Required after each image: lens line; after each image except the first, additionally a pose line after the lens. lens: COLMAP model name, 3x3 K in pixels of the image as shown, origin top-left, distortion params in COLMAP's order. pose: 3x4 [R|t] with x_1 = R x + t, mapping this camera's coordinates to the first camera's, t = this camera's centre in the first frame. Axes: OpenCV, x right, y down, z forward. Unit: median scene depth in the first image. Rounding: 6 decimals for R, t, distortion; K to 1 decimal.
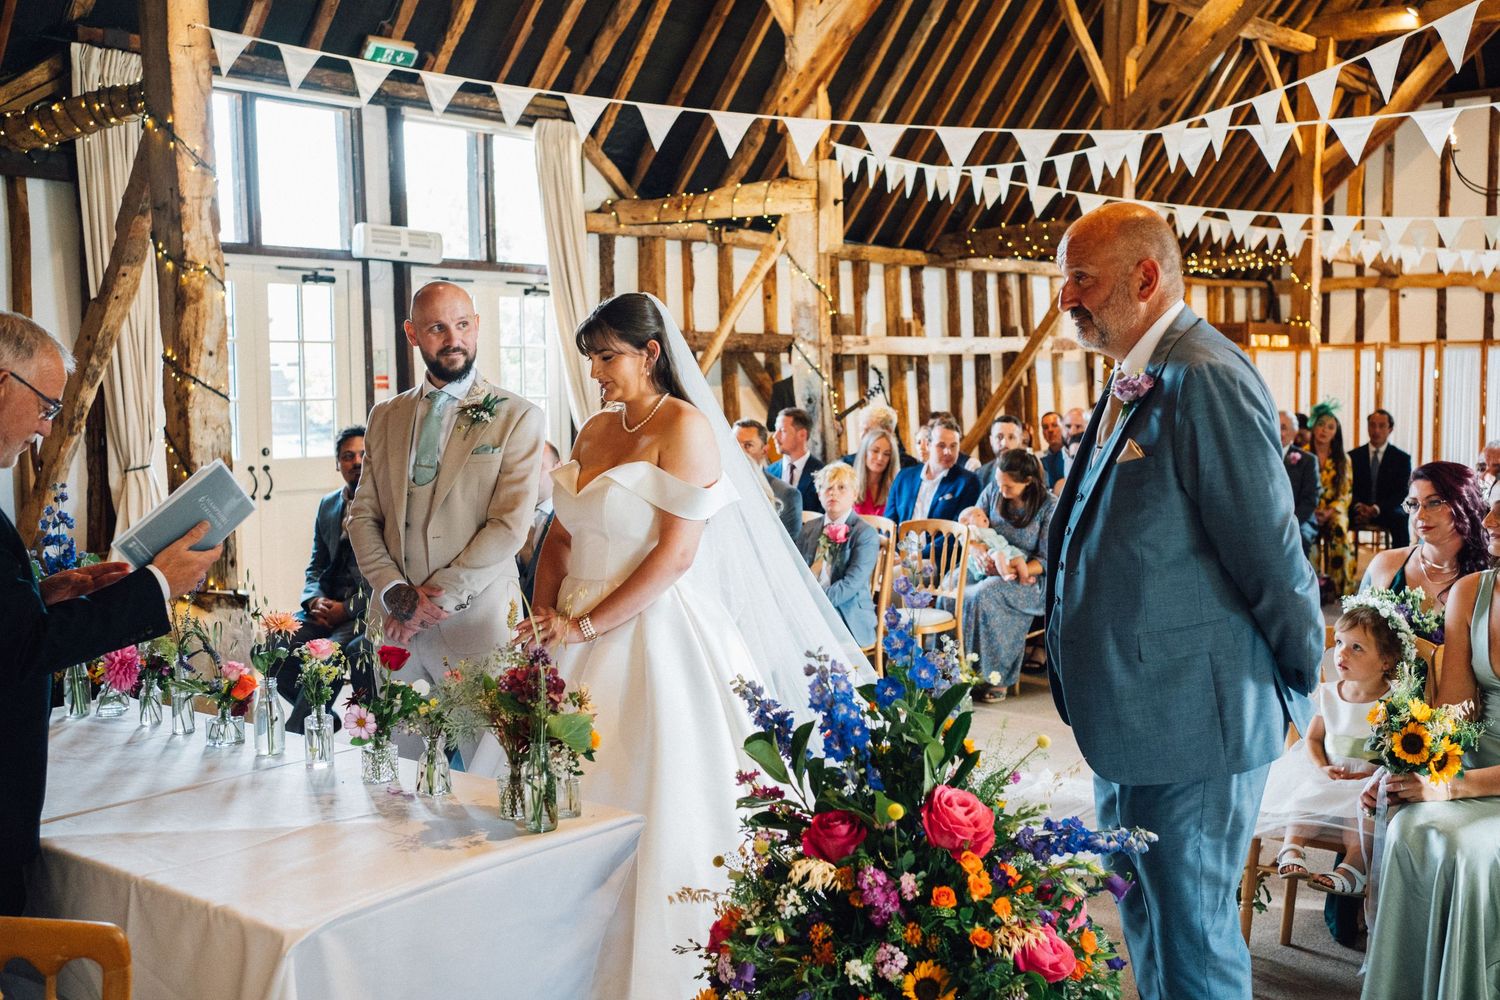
lens RADIAL K [[1565.4, 0, 745.5], [0, 1565.4, 474.0], [0, 0, 1]] dist [-0.002722, 0.191464]
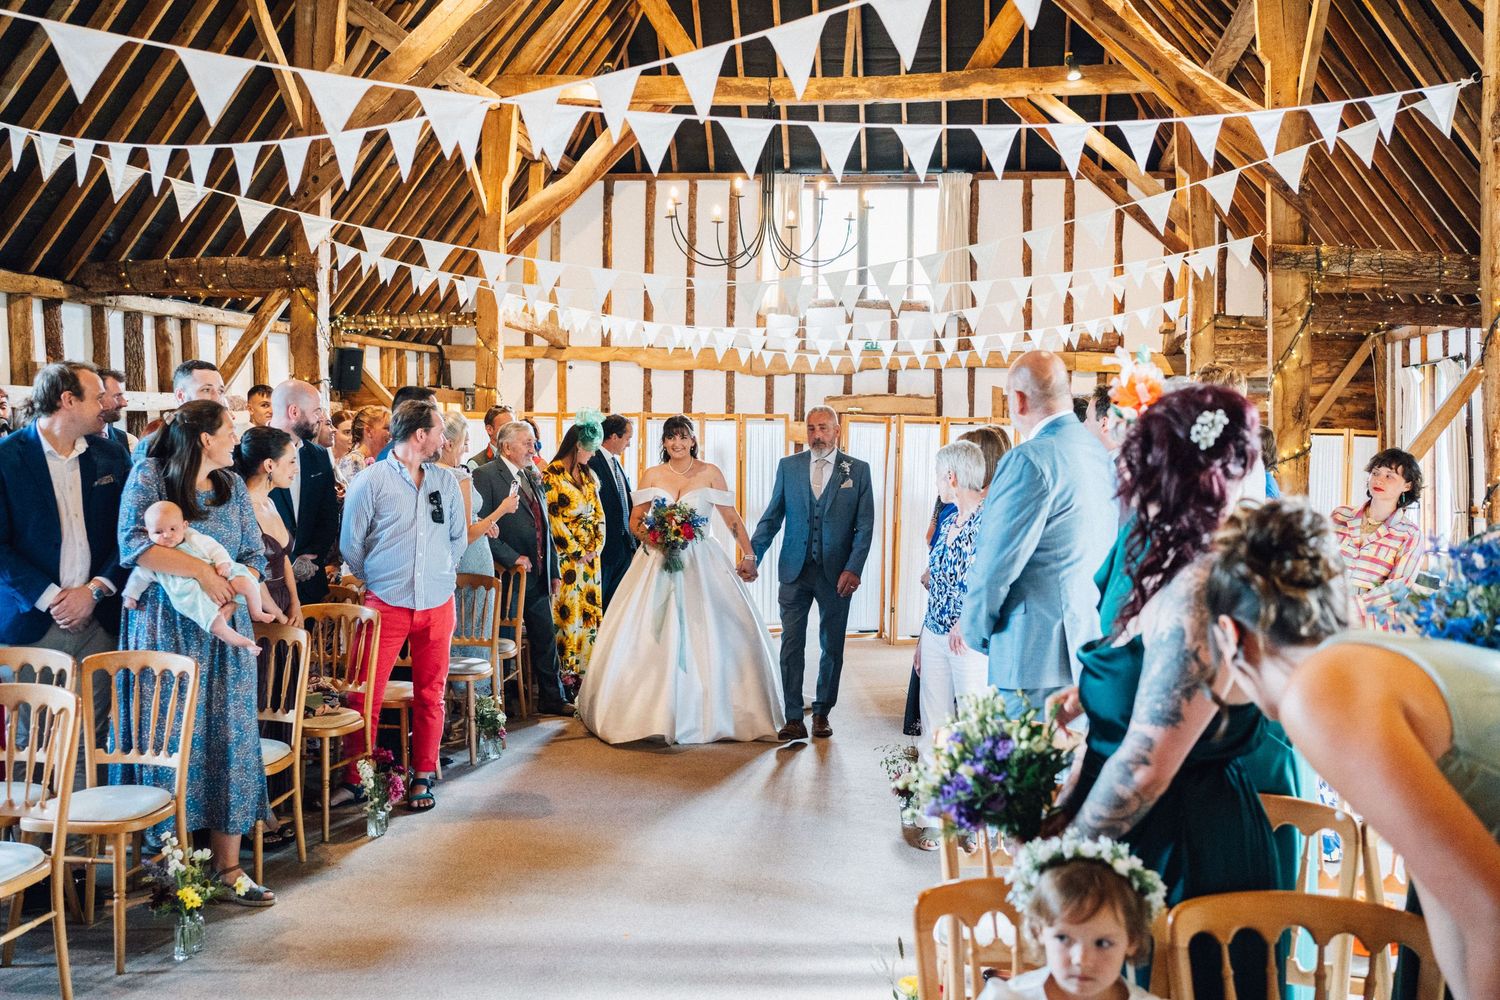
lens RADIAL K [[1565.4, 0, 745.5], [0, 1565.4, 474.0], [0, 0, 1]] dist [-0.002722, 0.191464]
pose [[0.855865, 0.010629, 0.517091, -0.003320], [0.010320, 0.999239, -0.037621, -0.008414], [-0.517097, 0.037535, 0.855103, 0.117678]]
